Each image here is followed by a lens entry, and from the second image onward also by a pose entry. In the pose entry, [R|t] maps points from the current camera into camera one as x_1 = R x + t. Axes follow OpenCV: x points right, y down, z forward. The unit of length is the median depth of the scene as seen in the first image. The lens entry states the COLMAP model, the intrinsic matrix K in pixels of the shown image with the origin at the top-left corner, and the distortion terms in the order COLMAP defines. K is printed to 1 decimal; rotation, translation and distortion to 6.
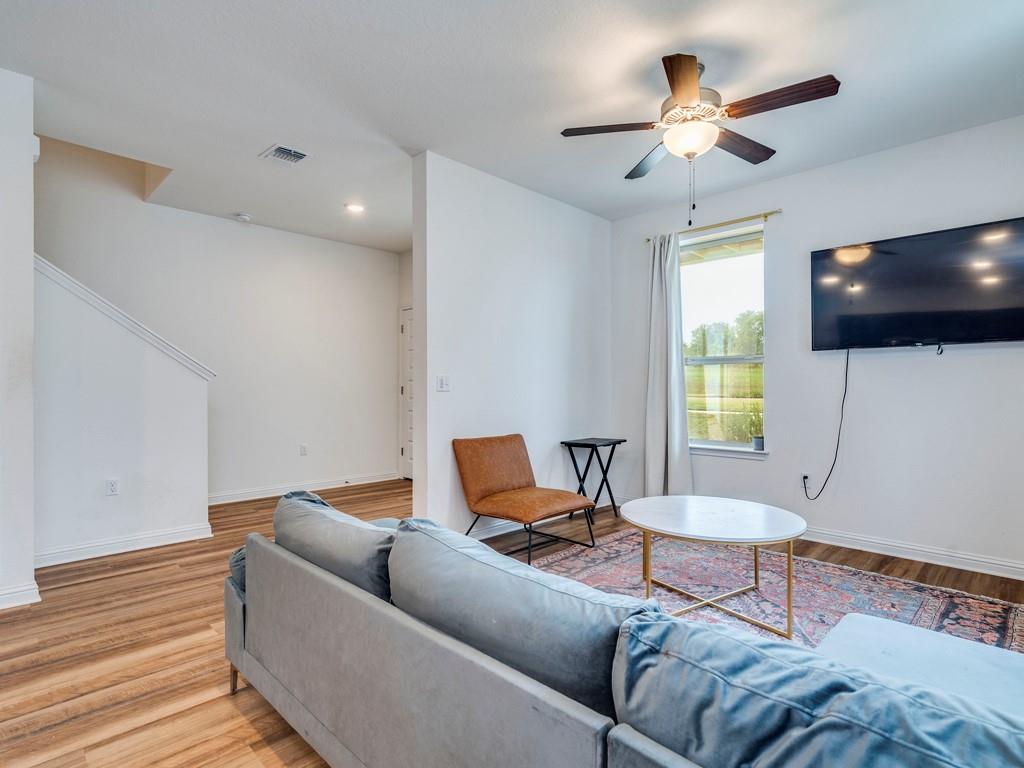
lens RADIAL K [[537.3, 0, 512.3], [0, 537.3, 383.7], [0, 0, 1]] dist [-0.004313, 0.000184]
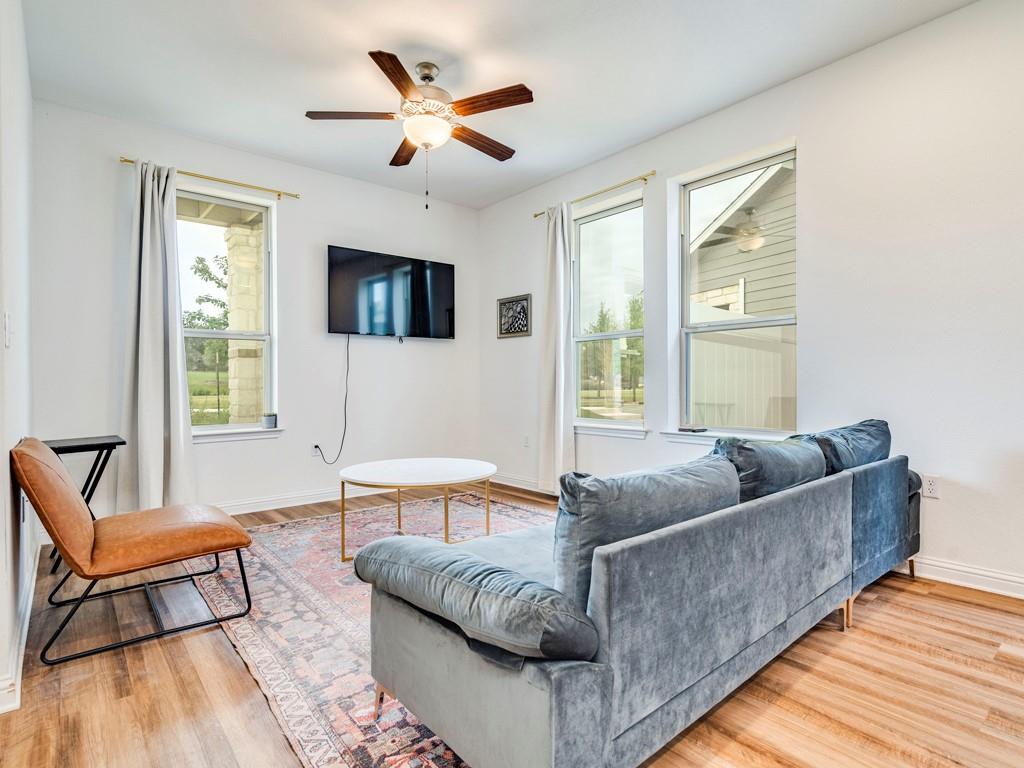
lens RADIAL K [[537.3, 0, 516.4], [0, 537.3, 384.5], [0, 0, 1]] dist [-0.004313, 0.000184]
pose [[0.094616, -0.012248, 0.995439, -0.526409], [0.004114, 0.999921, 0.011912, 0.036748], [-0.995505, 0.002968, 0.094658, 0.492078]]
